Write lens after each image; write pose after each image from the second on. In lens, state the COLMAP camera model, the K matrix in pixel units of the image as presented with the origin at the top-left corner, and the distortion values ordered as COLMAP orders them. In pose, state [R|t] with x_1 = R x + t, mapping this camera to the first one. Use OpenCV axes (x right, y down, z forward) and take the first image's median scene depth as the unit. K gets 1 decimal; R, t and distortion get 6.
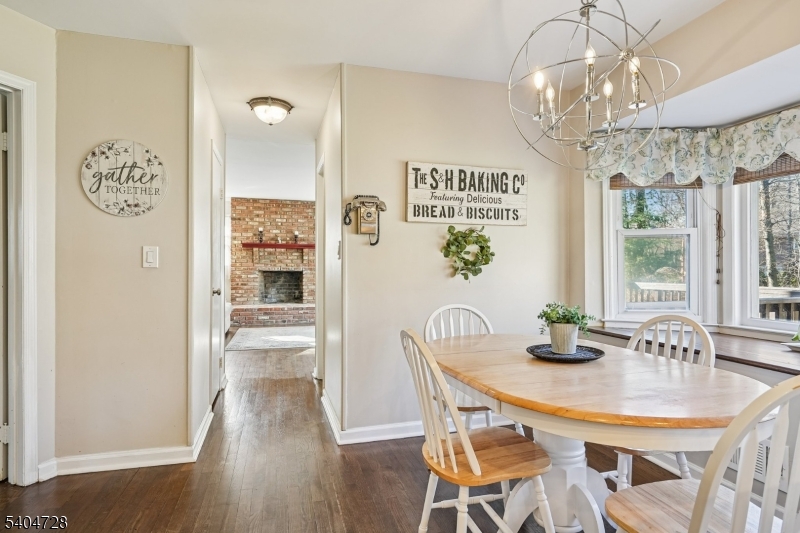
lens RADIAL K [[473.1, 0, 417.8], [0, 473.1, 273.7], [0, 0, 1]] dist [-0.015914, -0.004165]
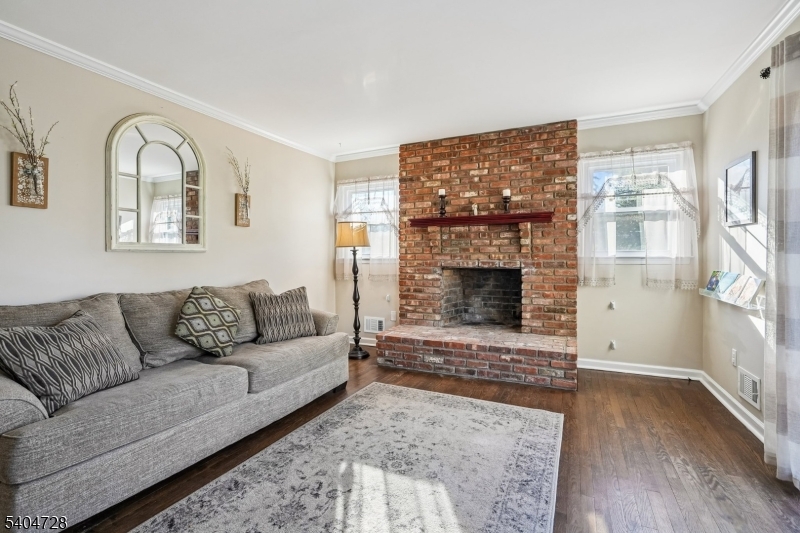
lens RADIAL K [[367.3, 0, 405.9], [0, 367.3, 257.8], [0, 0, 1]] dist [-0.002993, 0.000472]
pose [[0.749499, -0.006012, -0.661978, -0.079408], [-0.004773, 0.999884, -0.014484, -0.011002], [0.661988, 0.014016, 0.749383, 0.646237]]
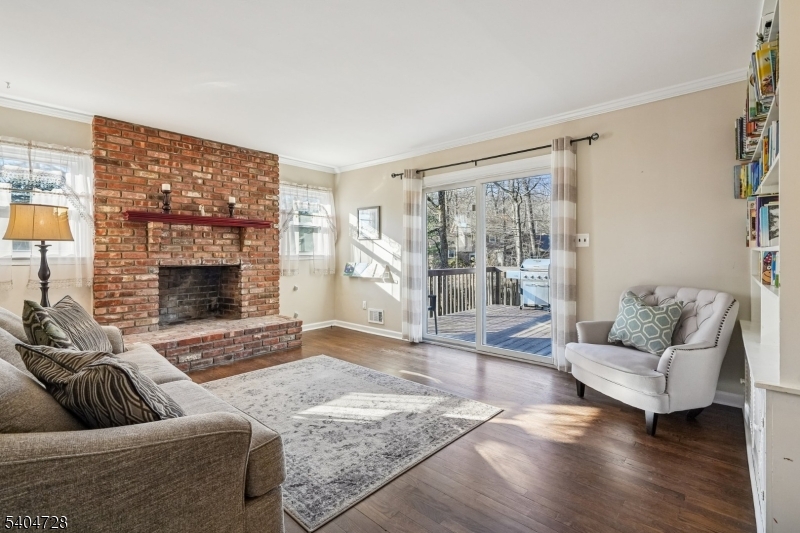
lens RADIAL K [[367.3, 0, 407.0], [0, 367.3, 256.3], [0, 0, 1]] dist [-0.002993, 0.000472]
pose [[0.848143, -0.011307, 0.529646, -0.319880], [0.019952, 0.999745, -0.010607, -0.007490], [-0.529391, 0.019564, 0.848152, 0.509433]]
